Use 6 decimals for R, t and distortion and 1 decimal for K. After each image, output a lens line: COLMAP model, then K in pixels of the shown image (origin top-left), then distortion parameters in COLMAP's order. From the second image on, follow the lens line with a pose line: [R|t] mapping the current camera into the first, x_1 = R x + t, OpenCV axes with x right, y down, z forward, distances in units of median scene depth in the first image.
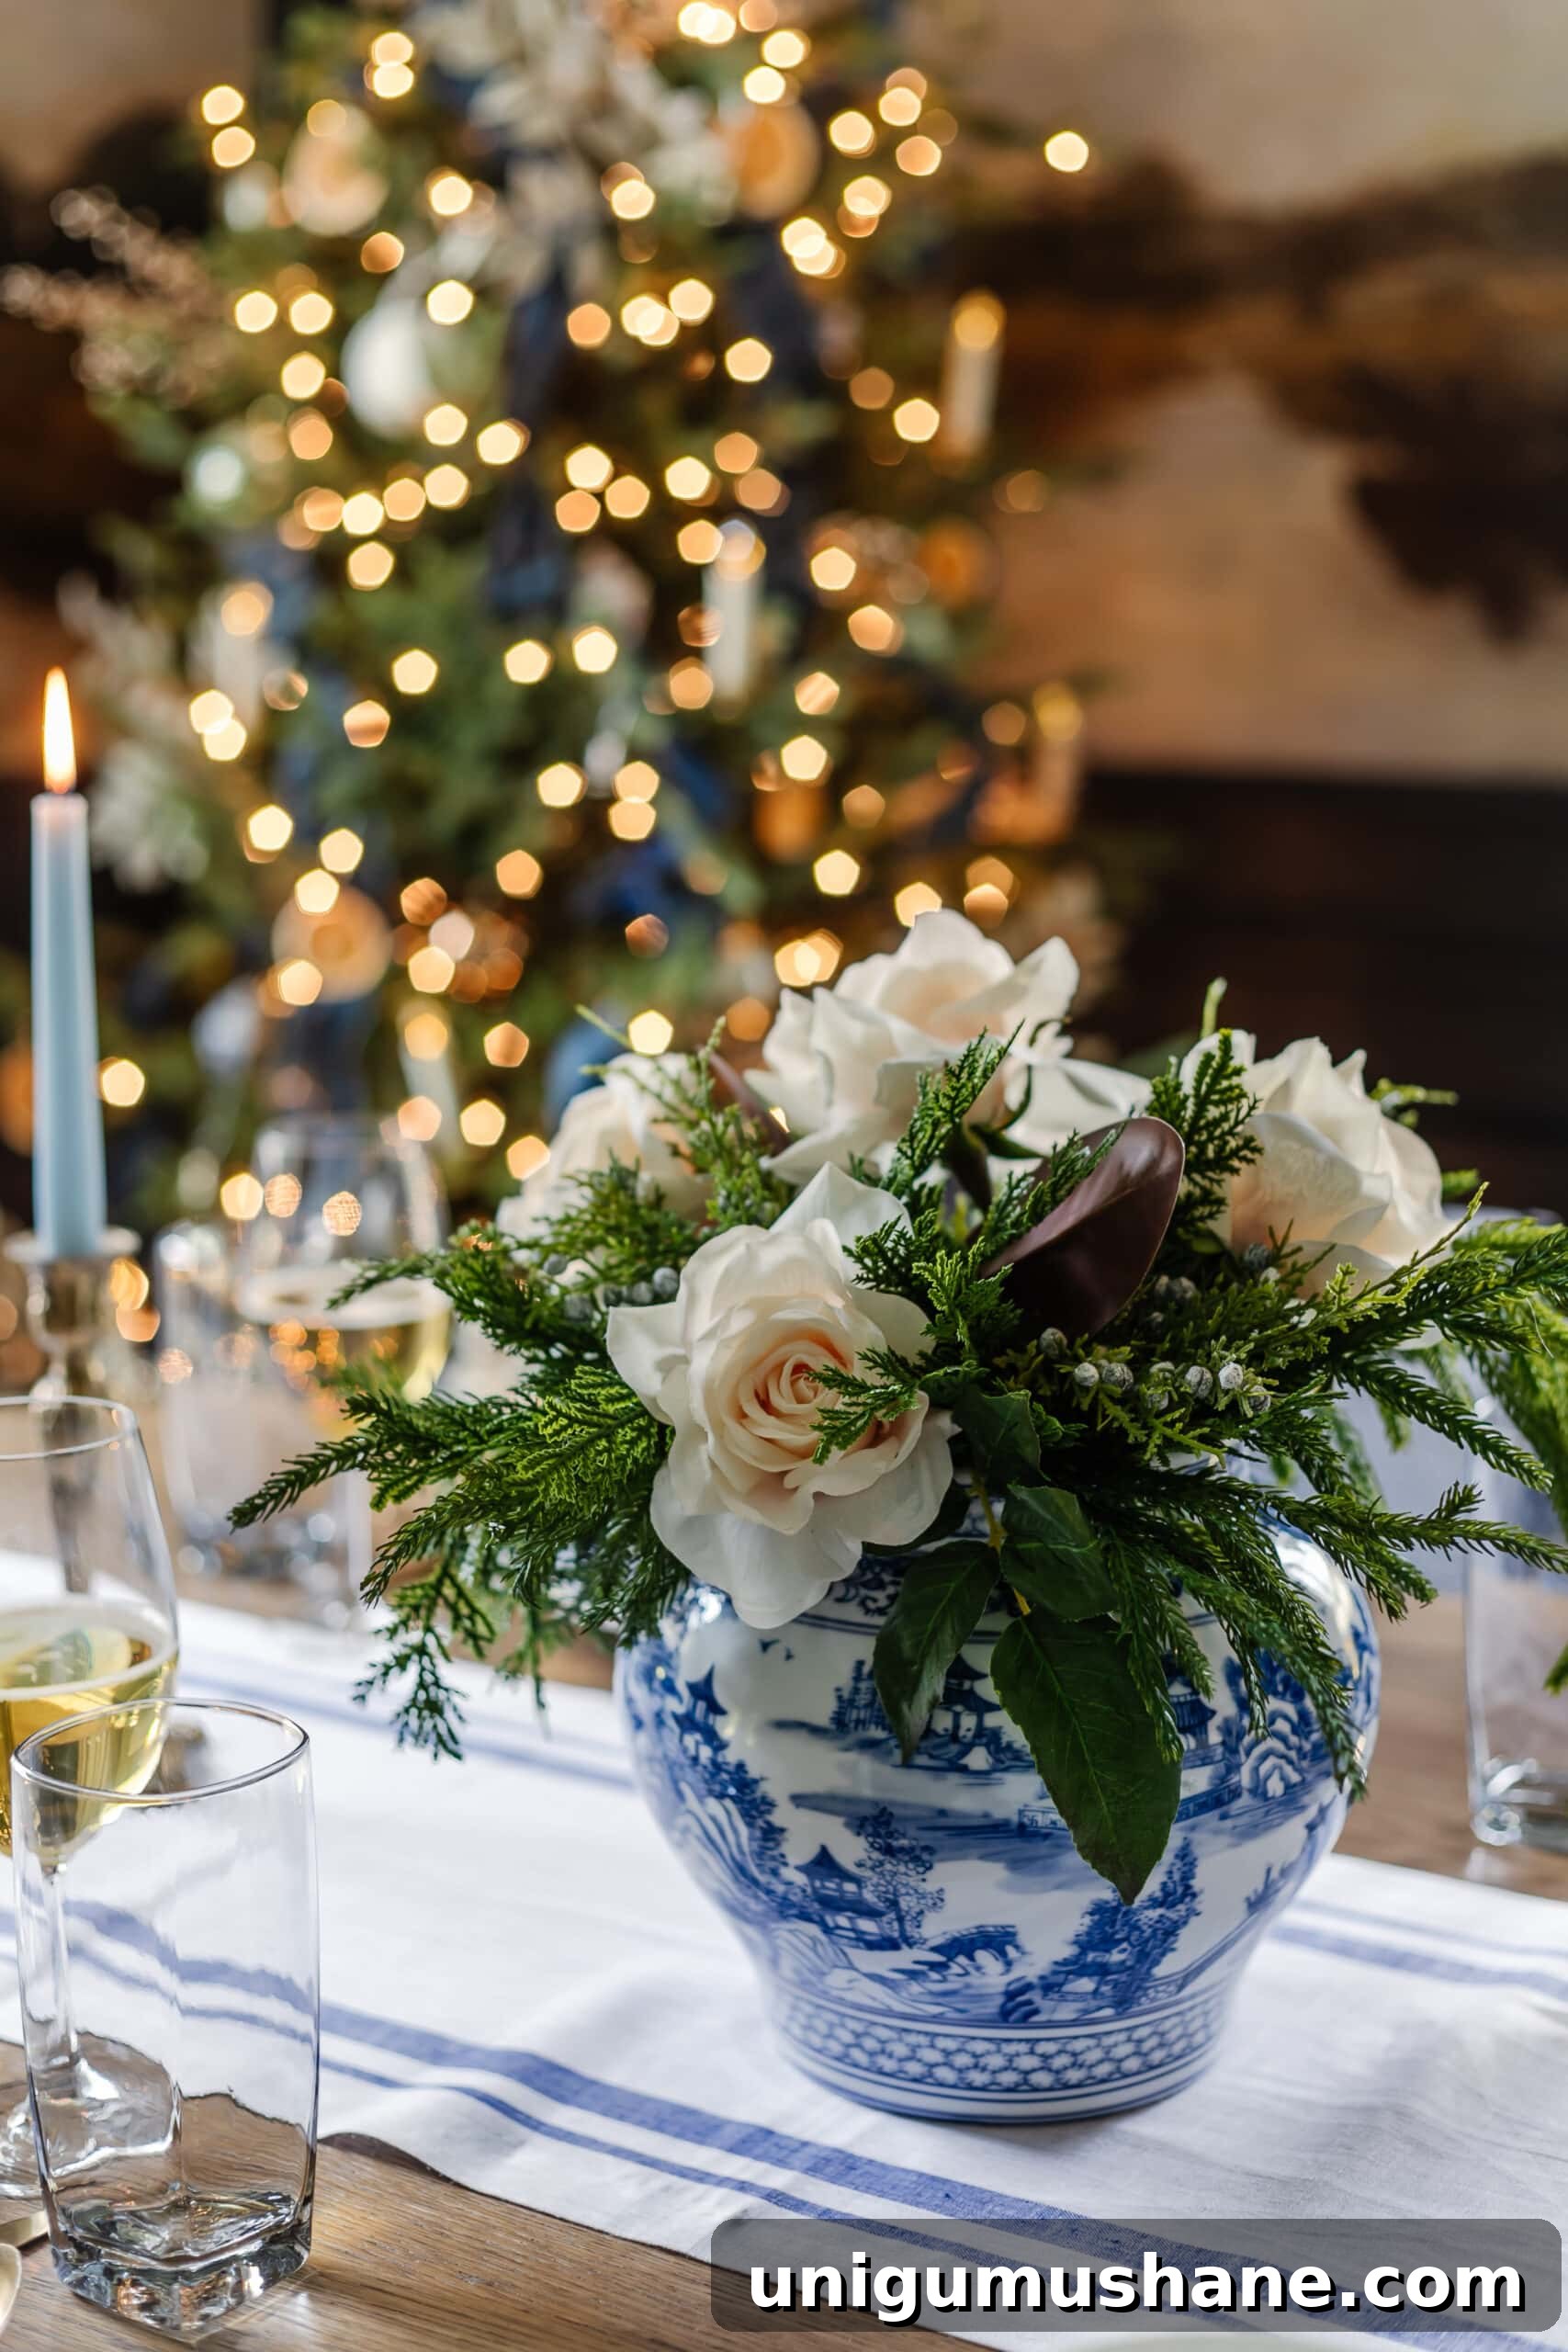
lens RADIAL K [[3553.5, 0, 777.4], [0, 3553.5, 1200.9], [0, 0, 1]] dist [0.016838, -0.118391]
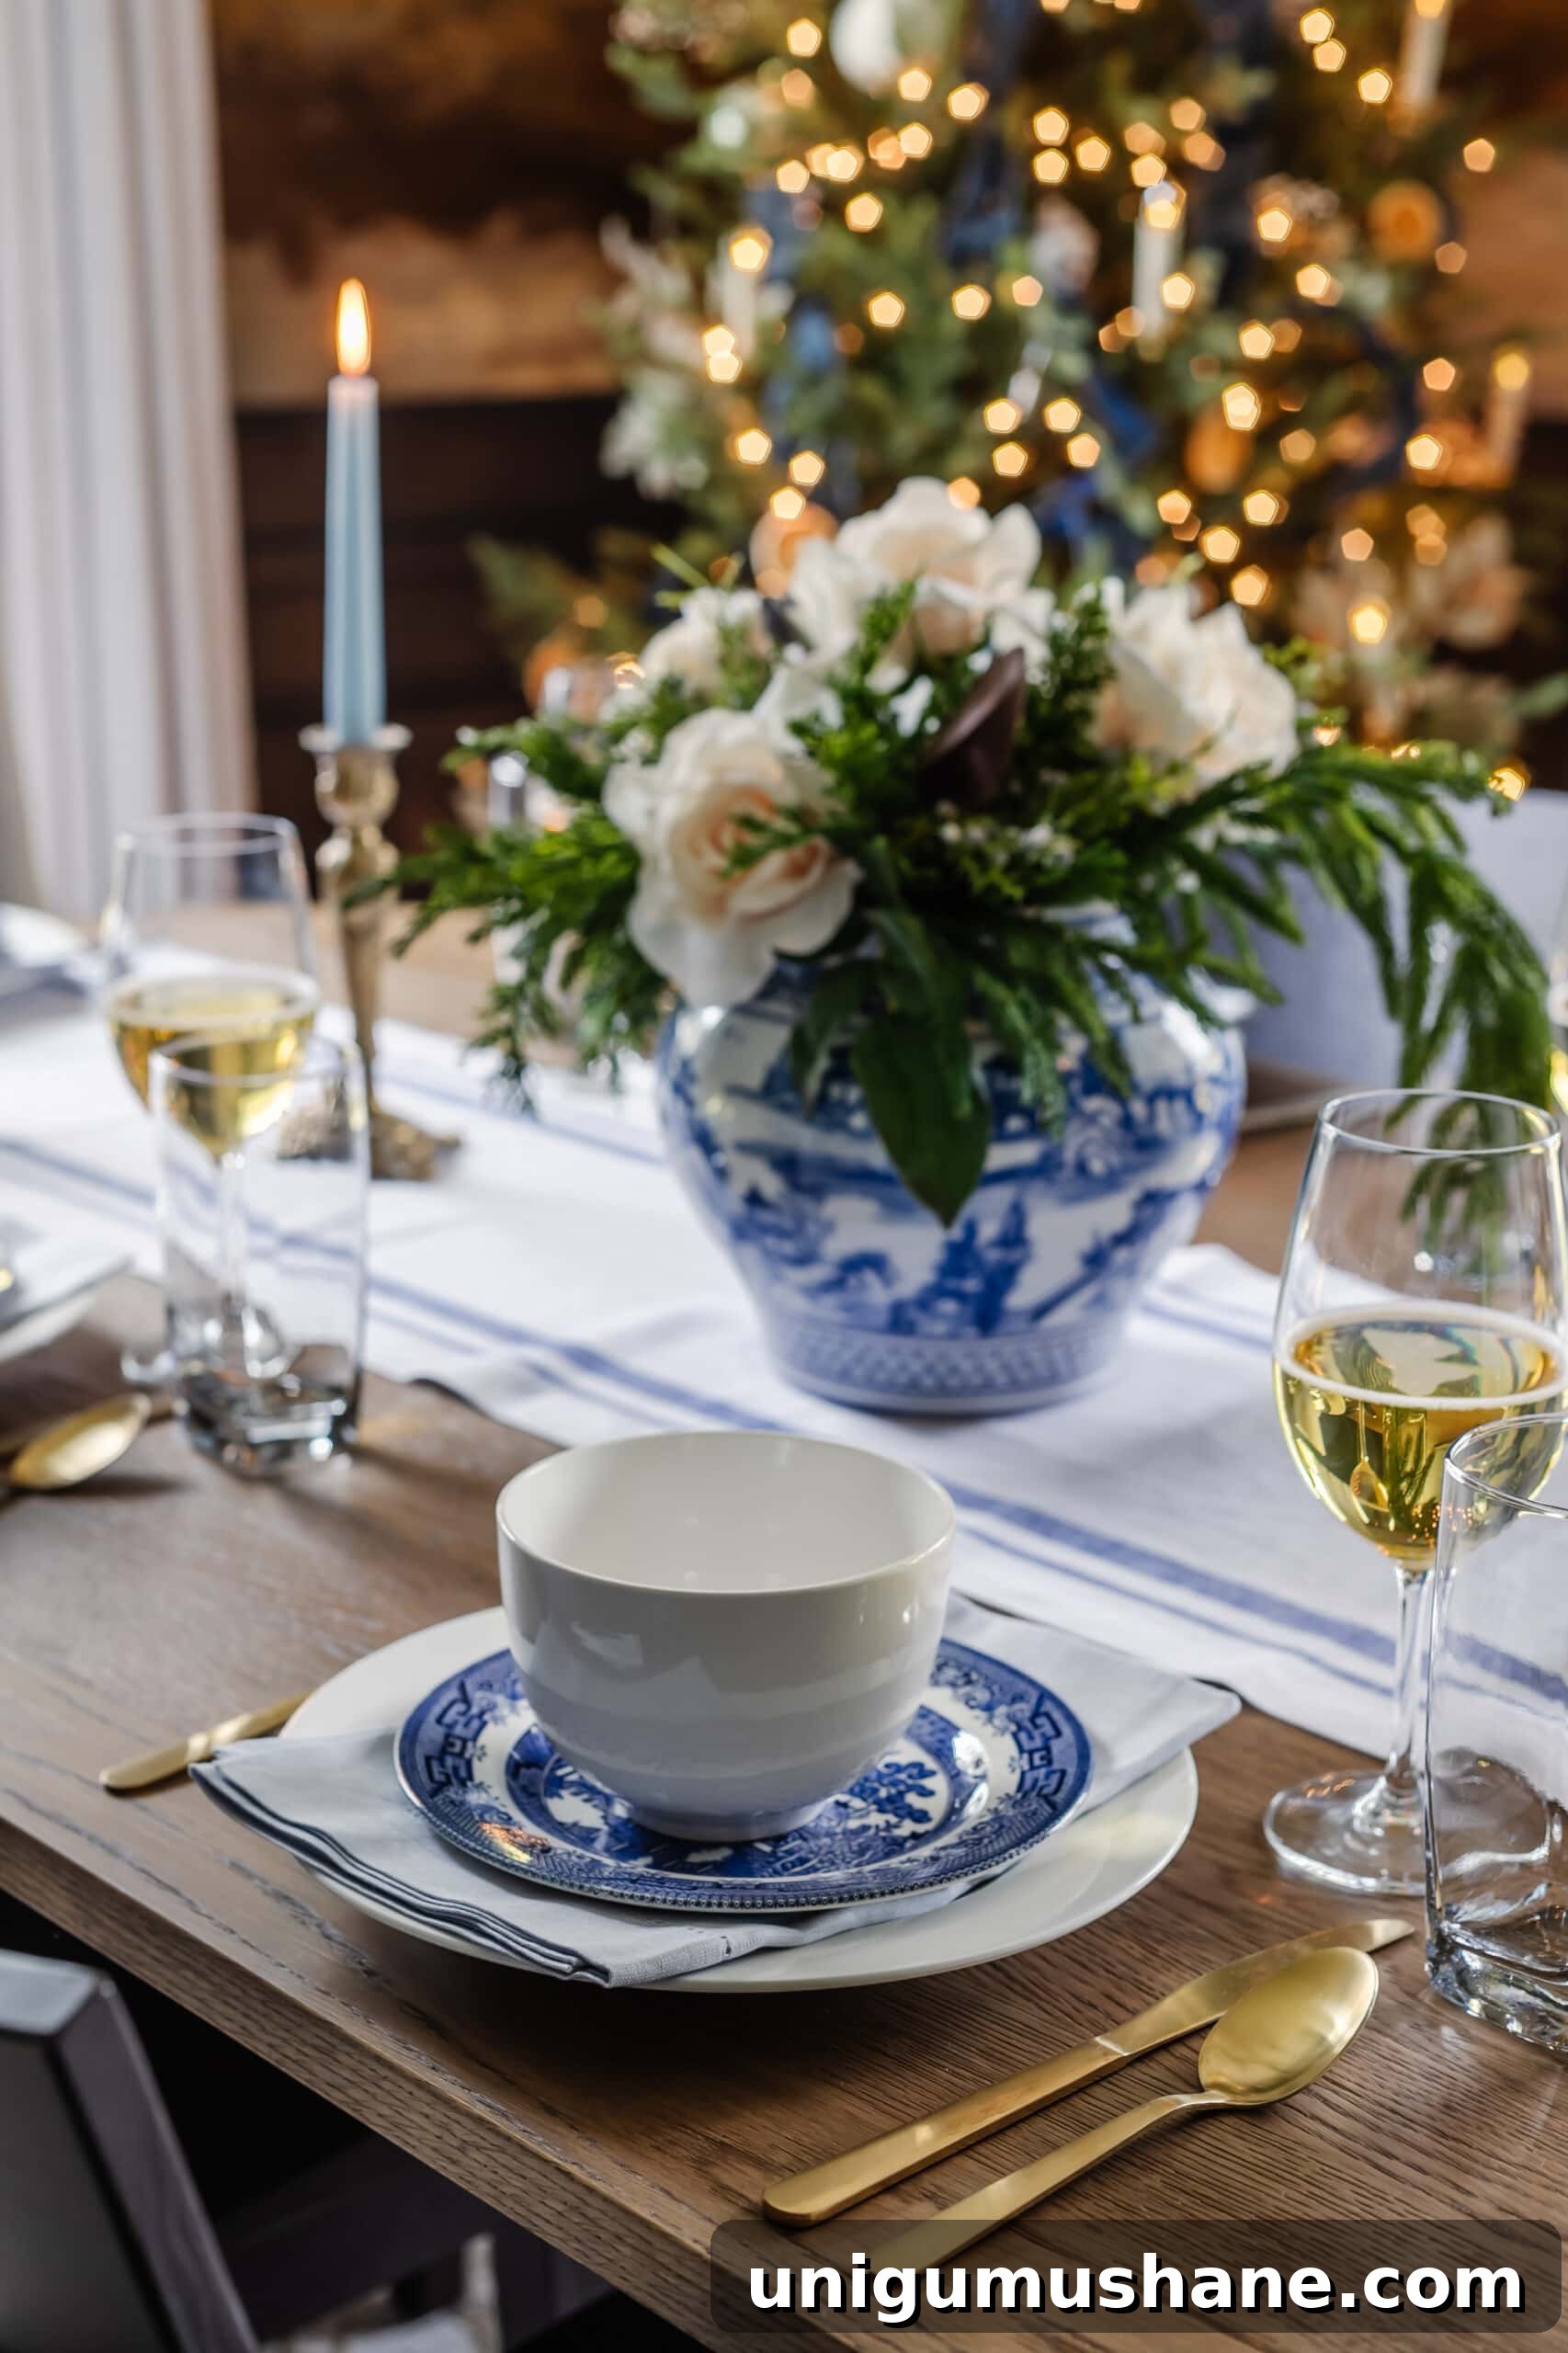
lens RADIAL K [[3555.3, 0, 777.4], [0, 3555.3, 1201.5], [0, 0, 1]] dist [0.016838, -0.118391]
pose [[0.975000, 0.079373, -0.207543, 0.124758], [-0.060110, 0.993415, 0.097537, 0.023867], [0.213918, -0.082623, 0.973351, -0.125228]]
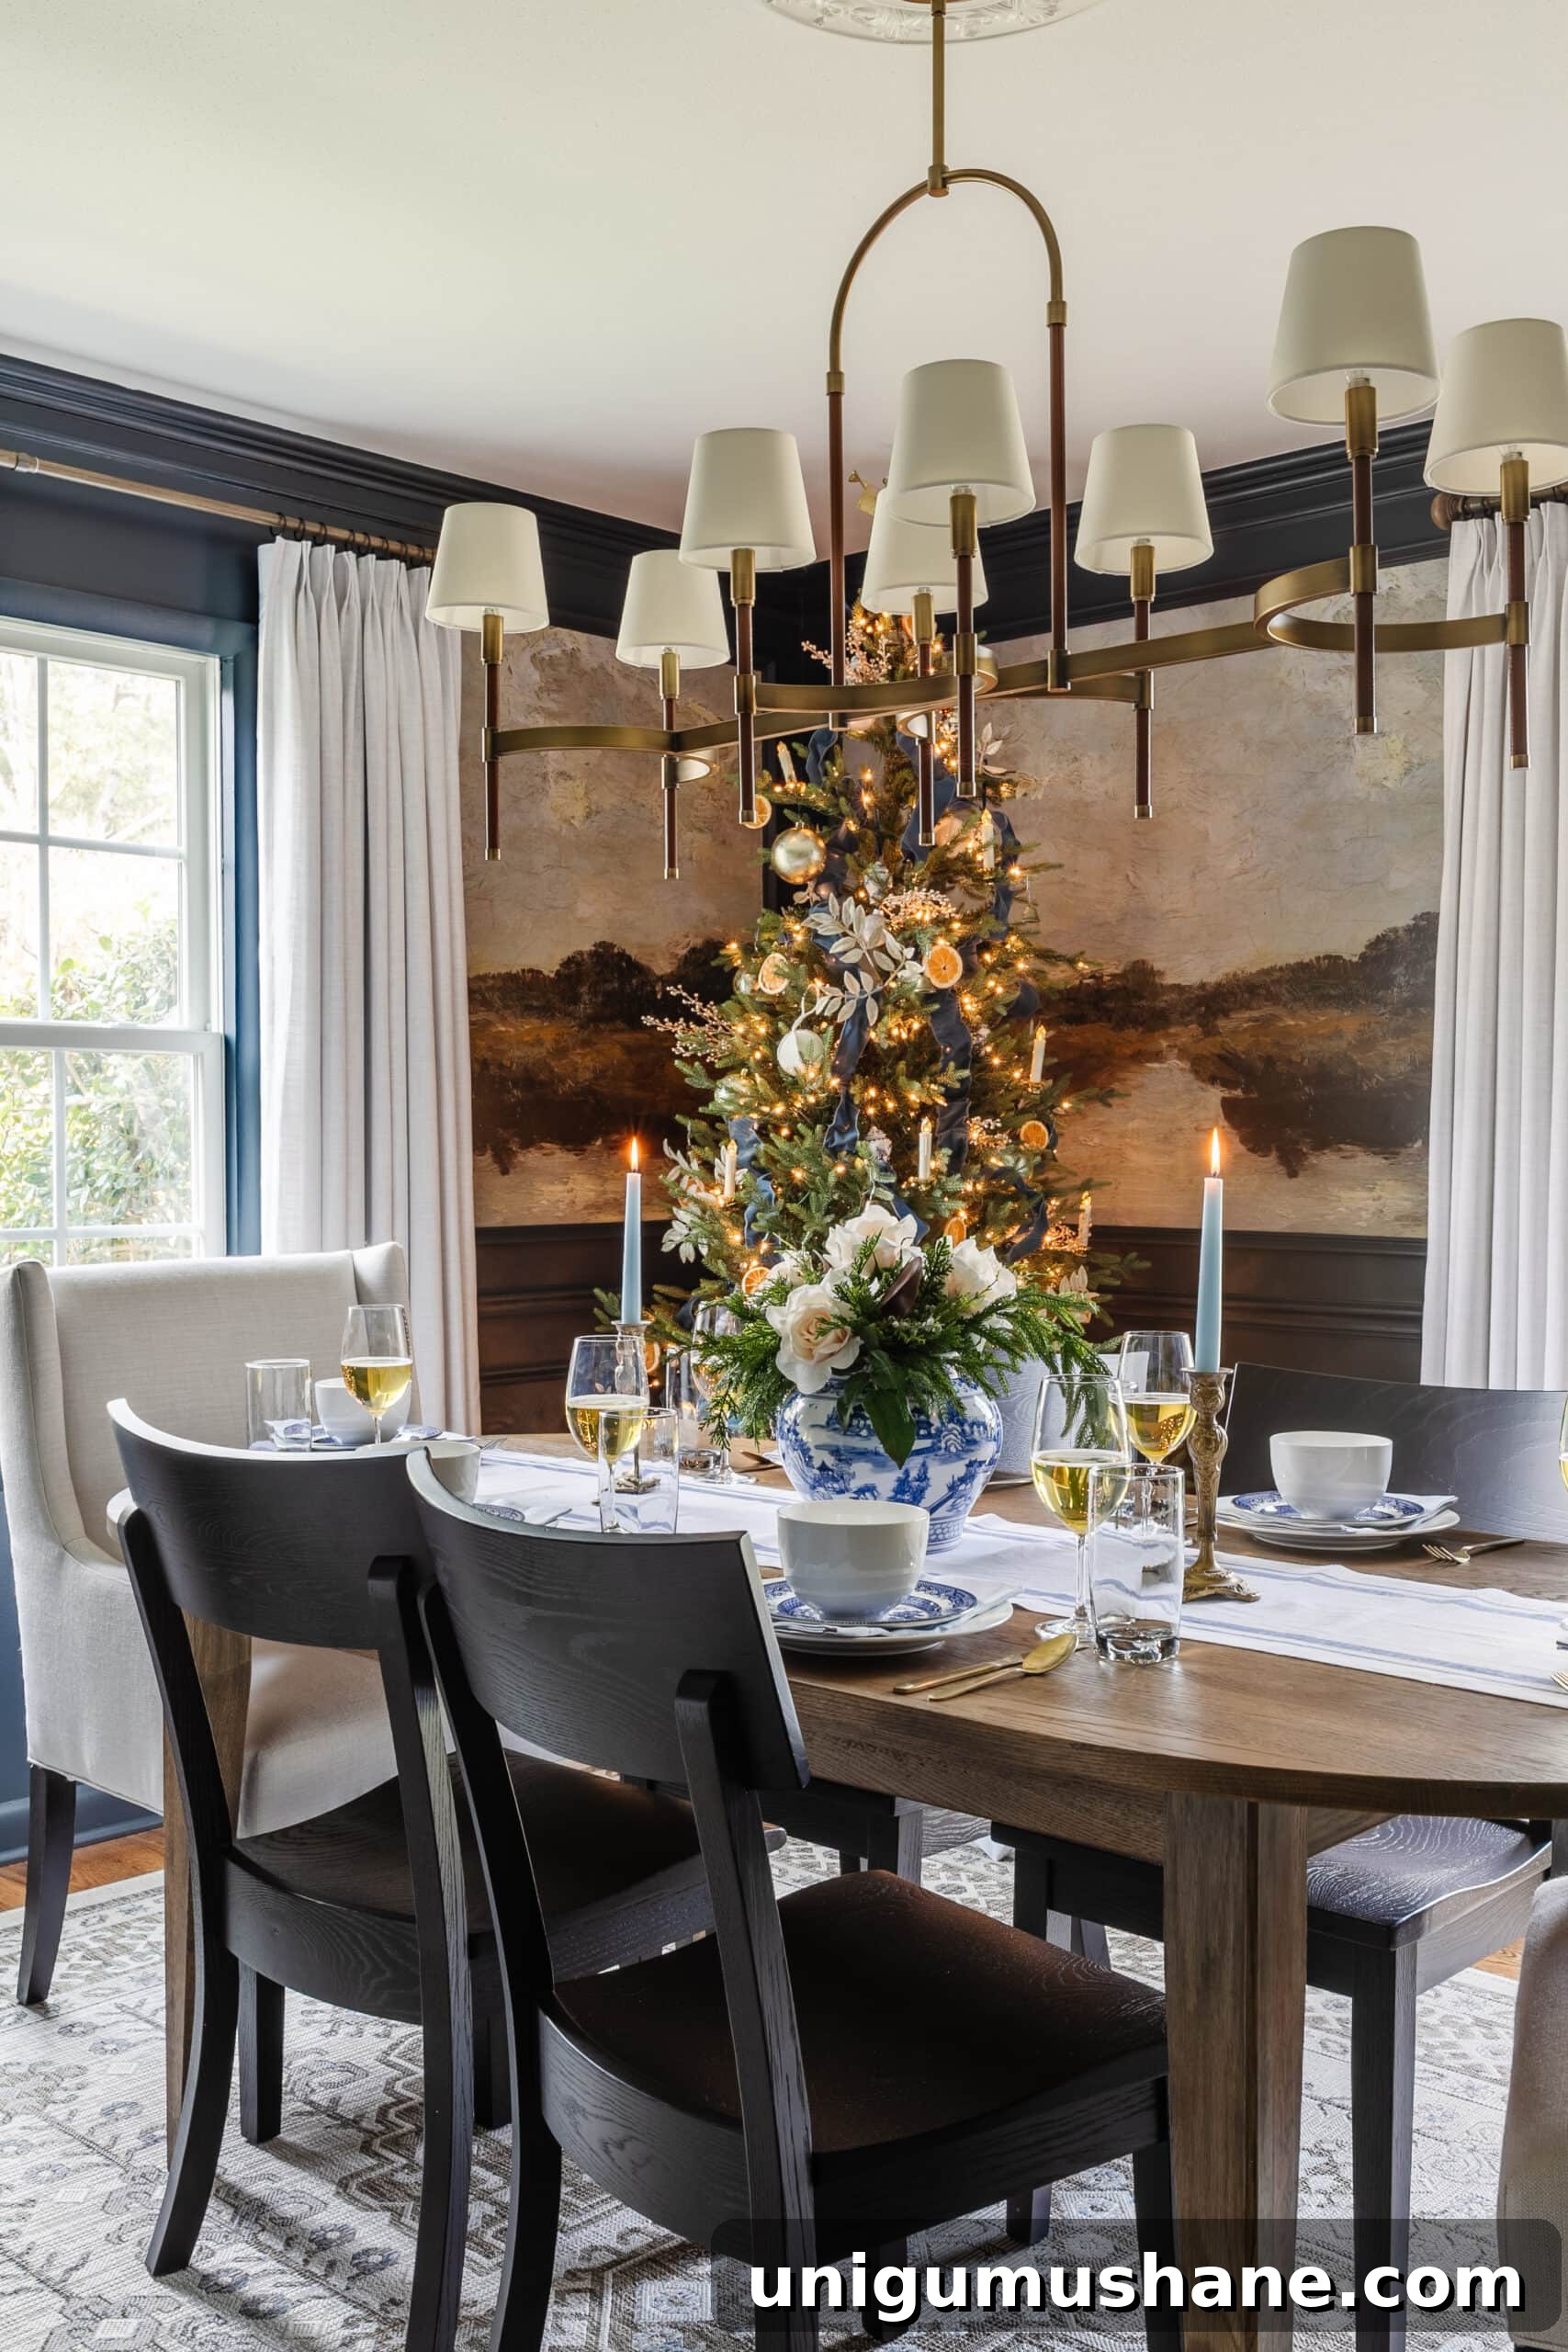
lens RADIAL K [[2249.6, 0, 770.4], [0, 2249.6, 1183.8], [0, 0, 1]] dist [0.011294, -0.015182]
pose [[0.986749, 0.013706, -0.161674, 0.132703], [-0.041130, 0.985009, -0.167529, 0.119448], [0.156954, 0.171959, 0.972520, -0.511547]]
